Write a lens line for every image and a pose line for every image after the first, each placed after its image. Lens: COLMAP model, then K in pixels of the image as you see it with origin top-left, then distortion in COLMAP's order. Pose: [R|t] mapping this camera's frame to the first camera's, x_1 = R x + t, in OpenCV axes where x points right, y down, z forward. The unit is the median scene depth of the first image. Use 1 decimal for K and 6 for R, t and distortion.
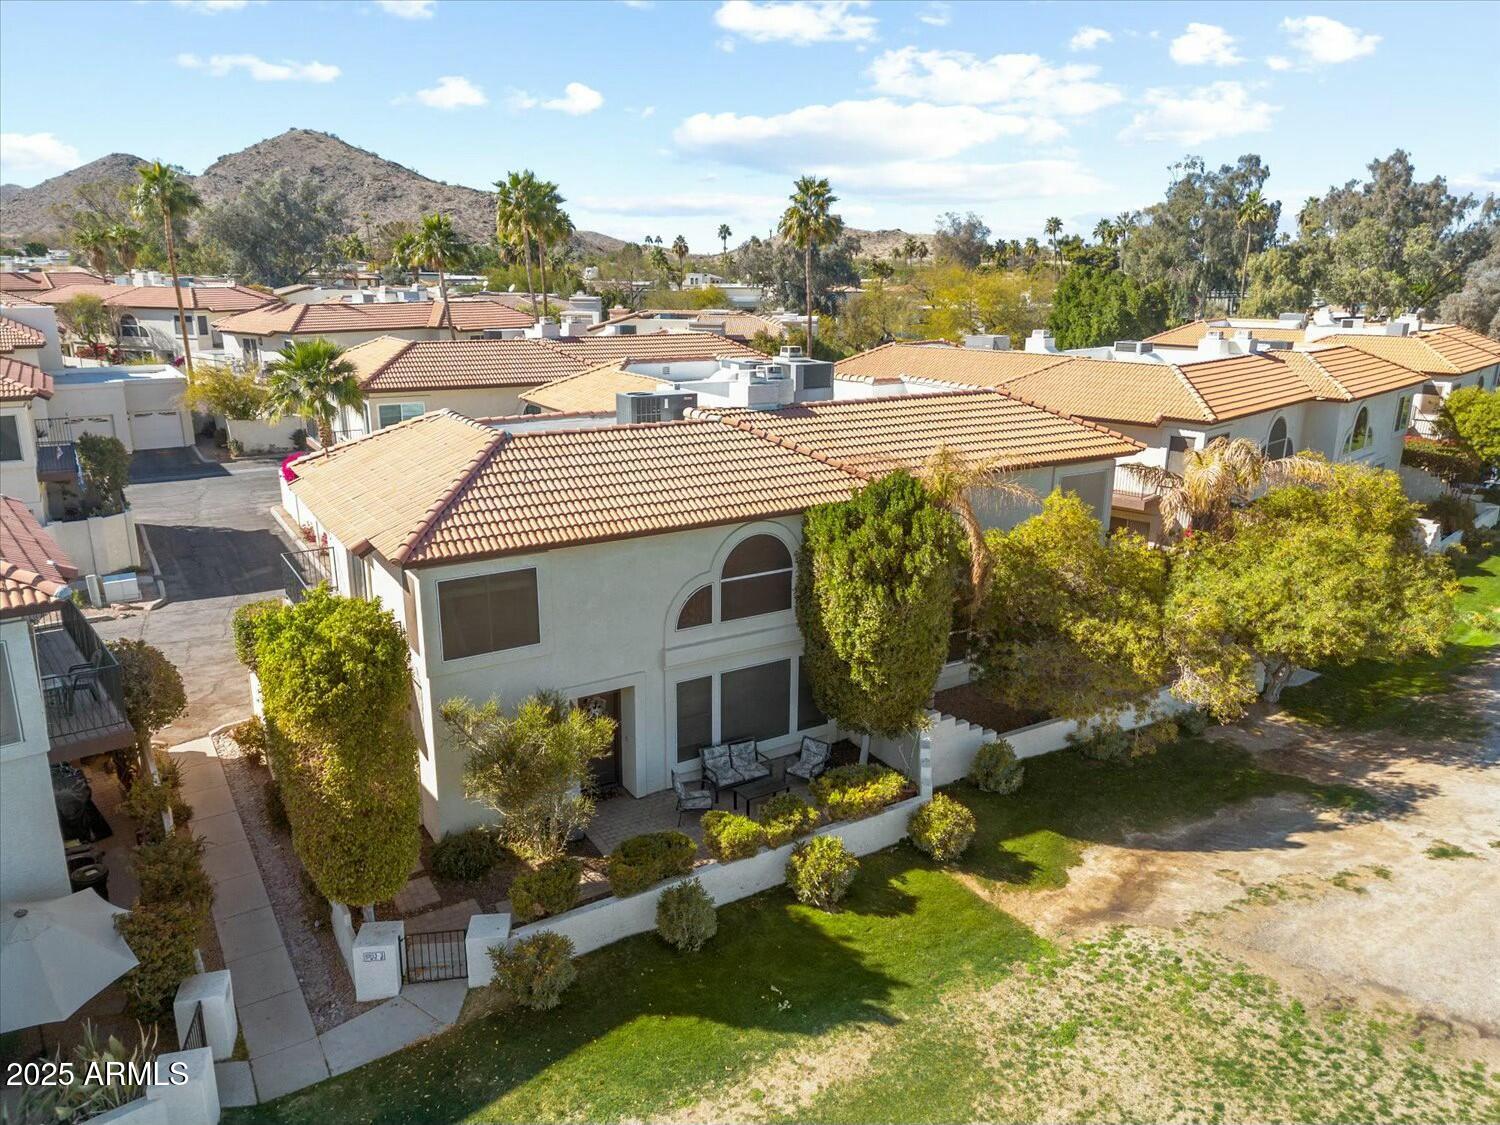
lens RADIAL K [[1047.2, 0, 750.0], [0, 1047.2, 562.5], [0, 0, 1]] dist [0.018232, -0.005618]
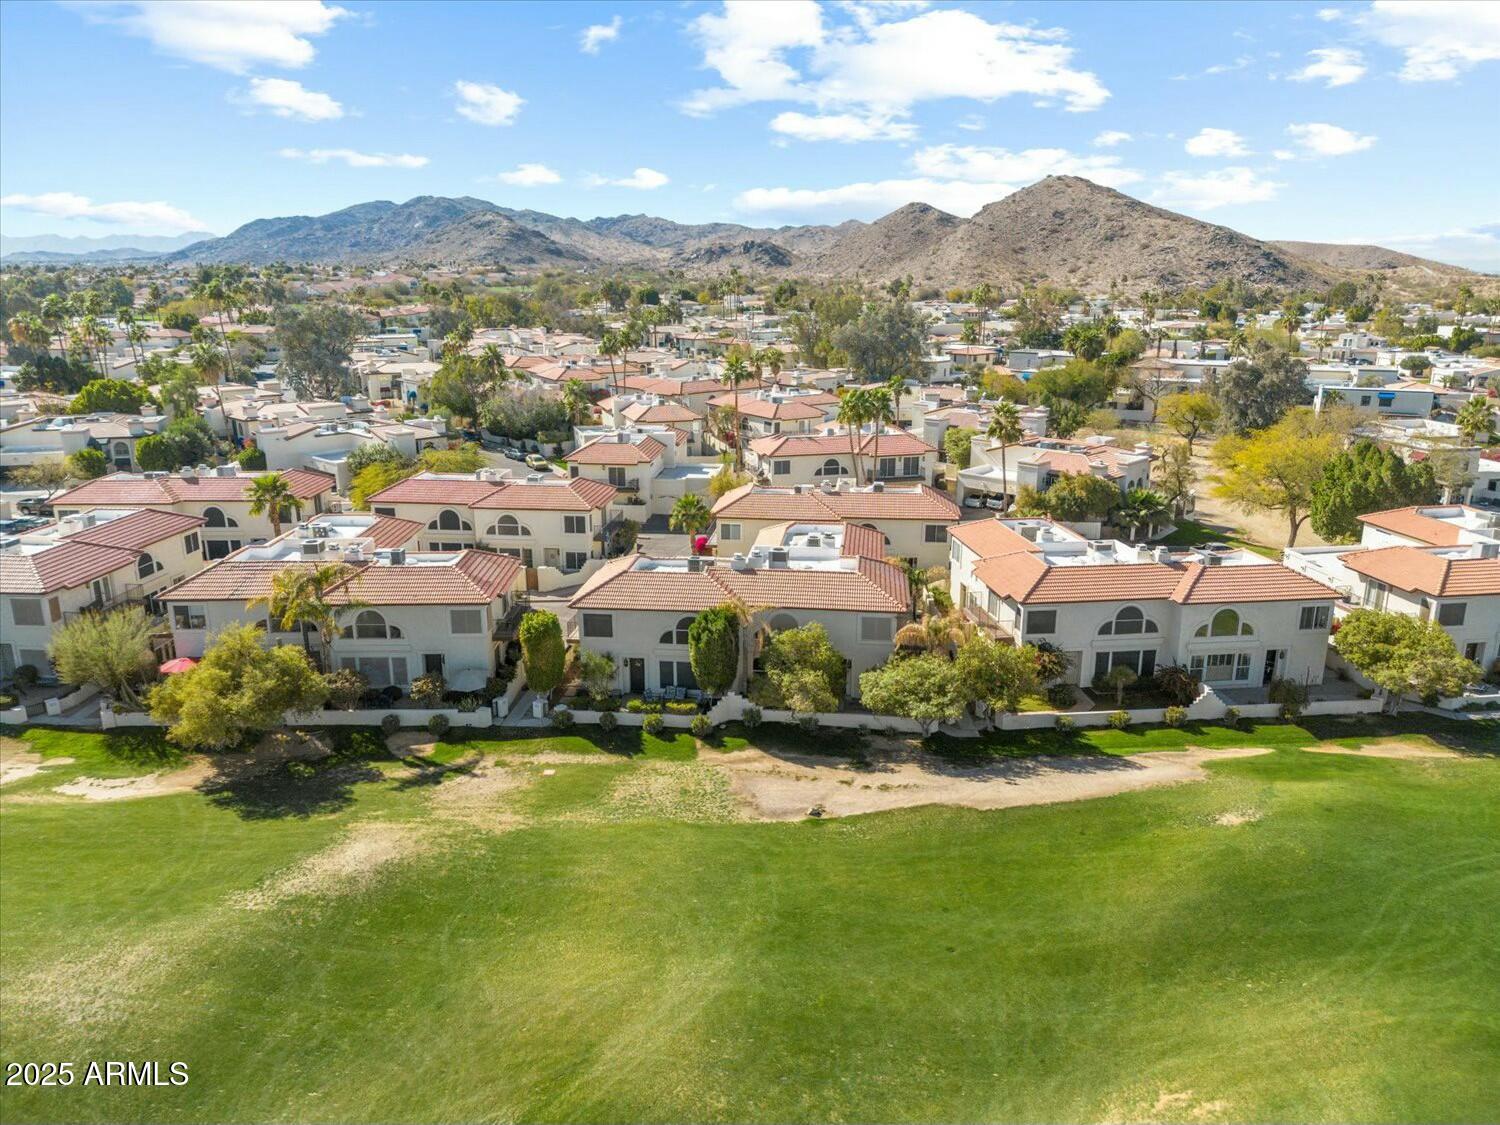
lens RADIAL K [[1047.2, 0, 750.0], [0, 1047.2, 562.5], [0, 0, 1]] dist [0.018232, -0.005618]
pose [[0.773697, 0.152687, -0.614881, 1.916267], [-0.157126, 0.986448, 0.047245, -0.341643], [0.613762, 0.060061, 0.787203, -1.204655]]
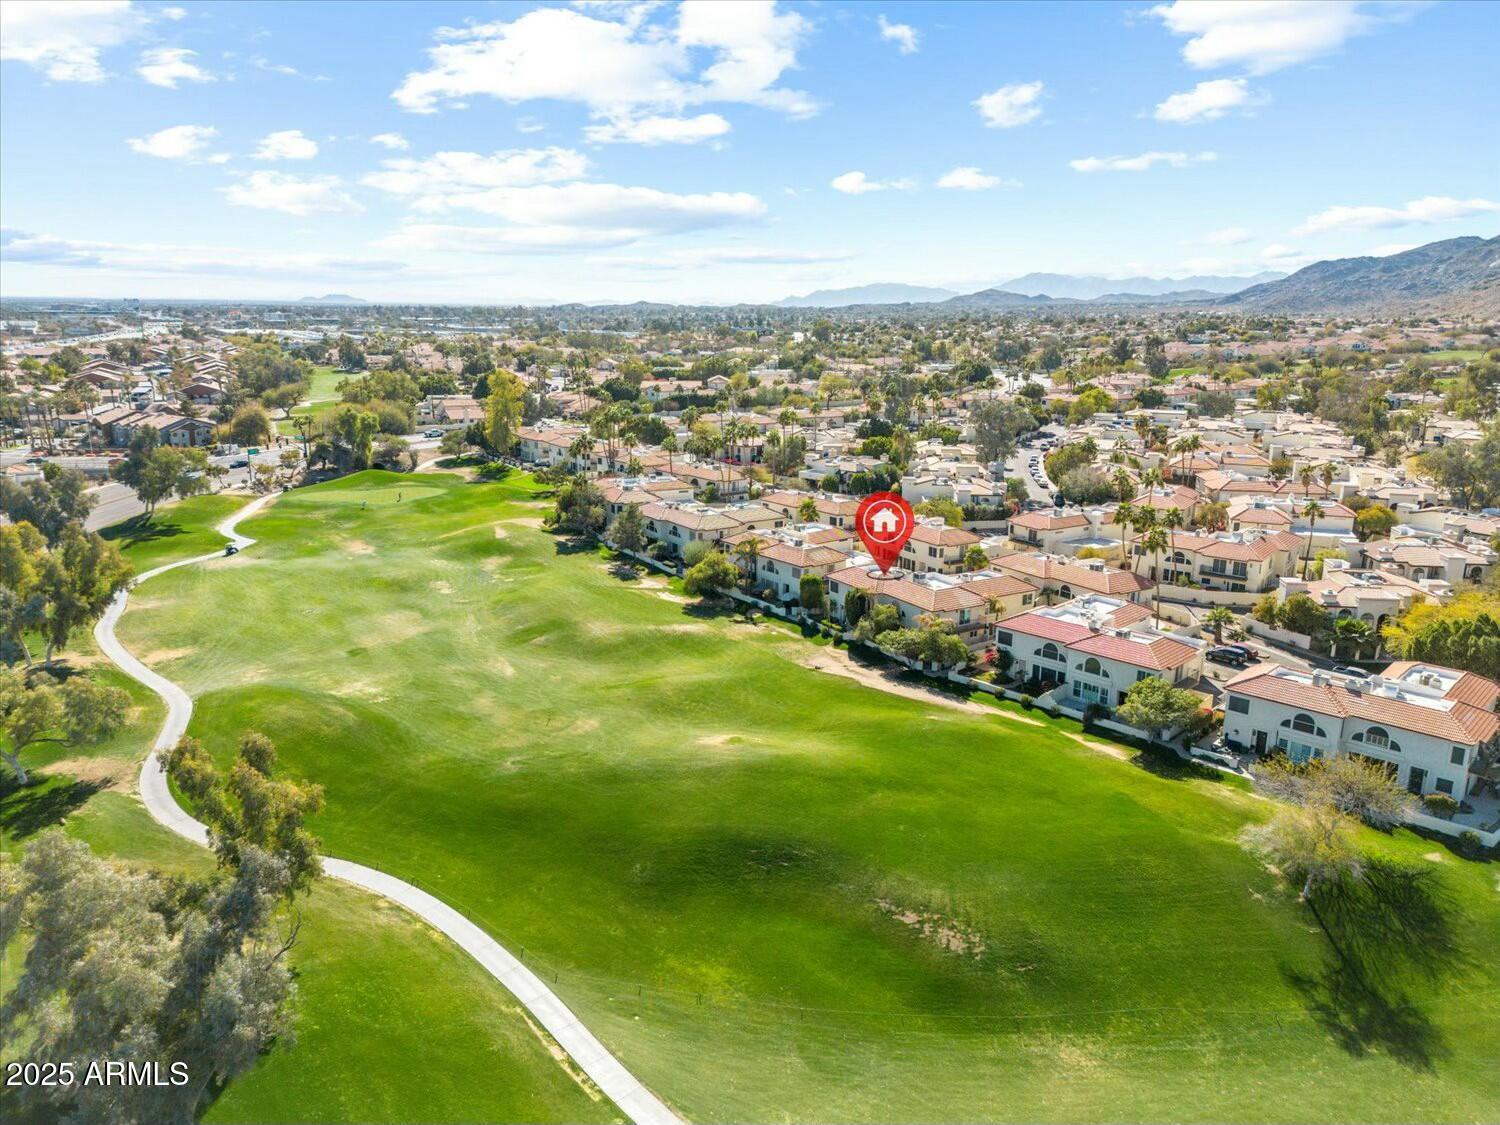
lens RADIAL K [[1047.2, 0, 750.0], [0, 1047.2, 562.5], [0, 0, 1]] dist [0.018232, -0.005618]
pose [[-0.035637, 0.222099, -0.974373, 6.103782], [-0.273773, 0.935524, 0.223257, -1.404927], [0.961134, 0.274713, 0.027465, 0.119106]]
